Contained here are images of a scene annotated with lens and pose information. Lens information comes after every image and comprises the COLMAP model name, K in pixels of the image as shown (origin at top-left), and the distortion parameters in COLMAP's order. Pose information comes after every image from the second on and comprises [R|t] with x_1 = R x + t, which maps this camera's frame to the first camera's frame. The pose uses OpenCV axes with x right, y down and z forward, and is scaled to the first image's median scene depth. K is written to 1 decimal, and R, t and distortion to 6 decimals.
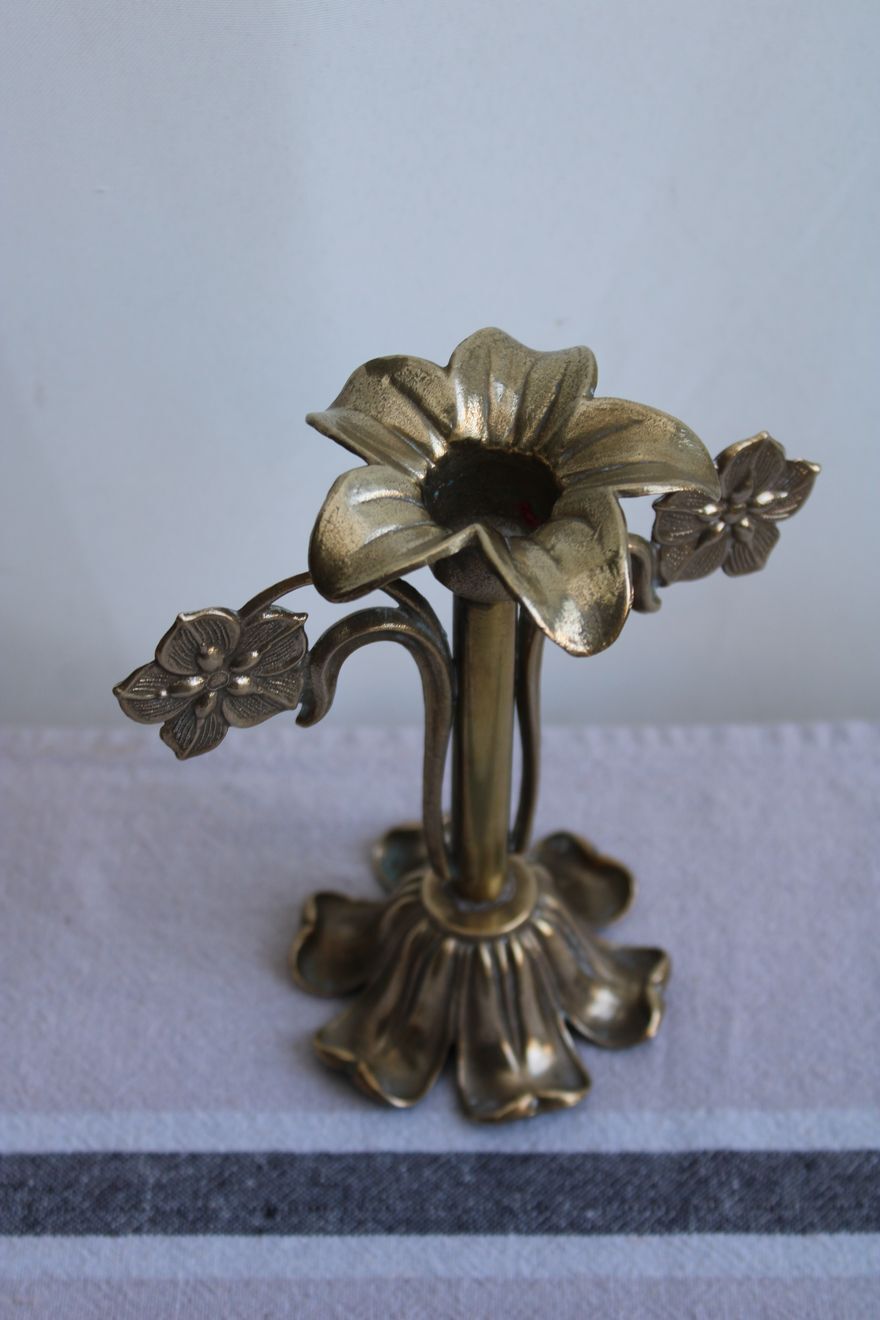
lens RADIAL K [[2565.0, 0, 437.4], [0, 2565.0, 664.0], [0, 0, 1]] dist [-0.019511, 0.000000]
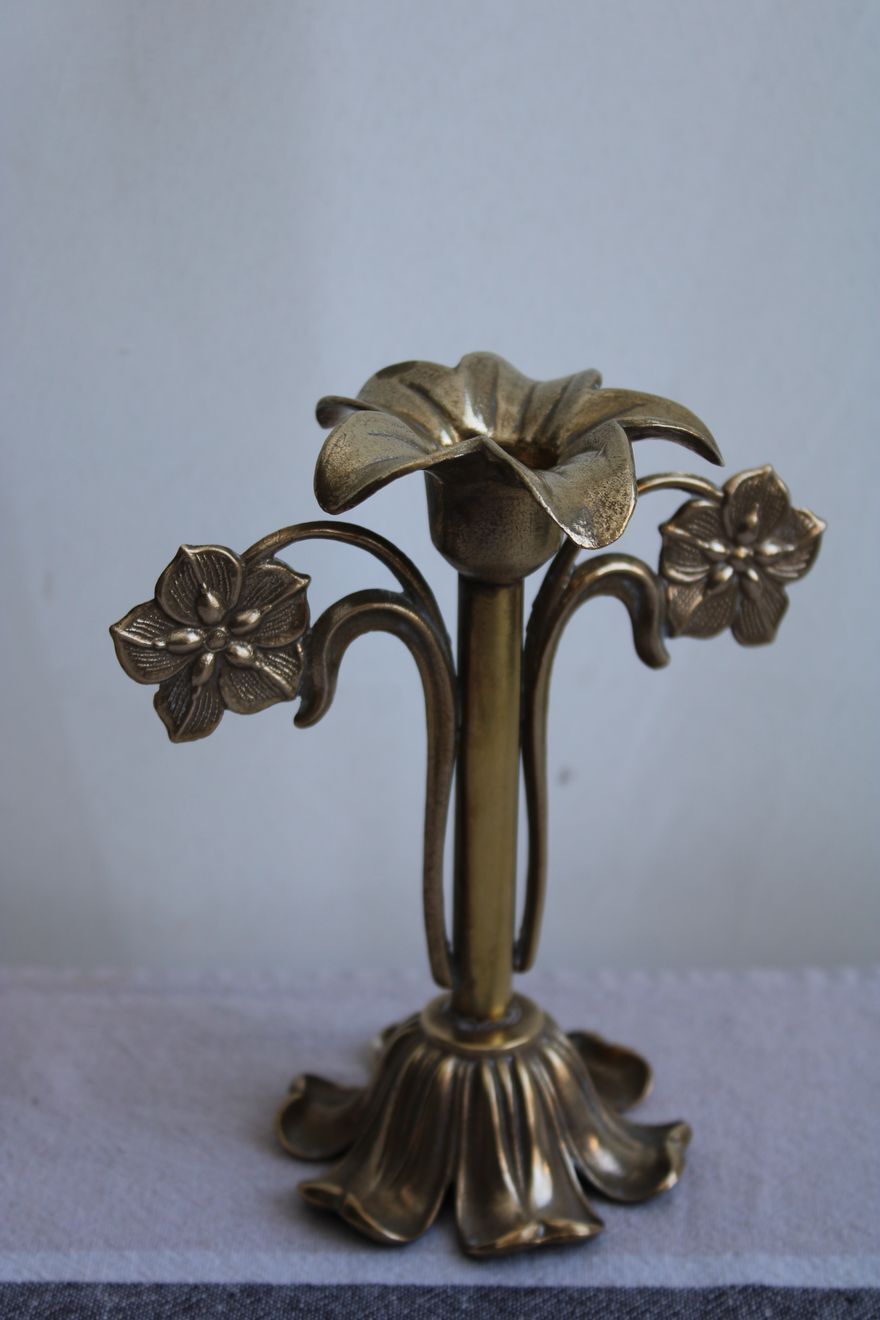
lens RADIAL K [[2716.2, 0, 438.7], [0, 2716.2, 656.6], [0, 0, 1]] dist [0.040344, 0.000000]
pose [[0.999848, 0.014729, -0.009357, 0.007953], [-0.017267, 0.912435, -0.408858, 0.378085], [0.002516, 0.408957, 0.912550, 0.047146]]
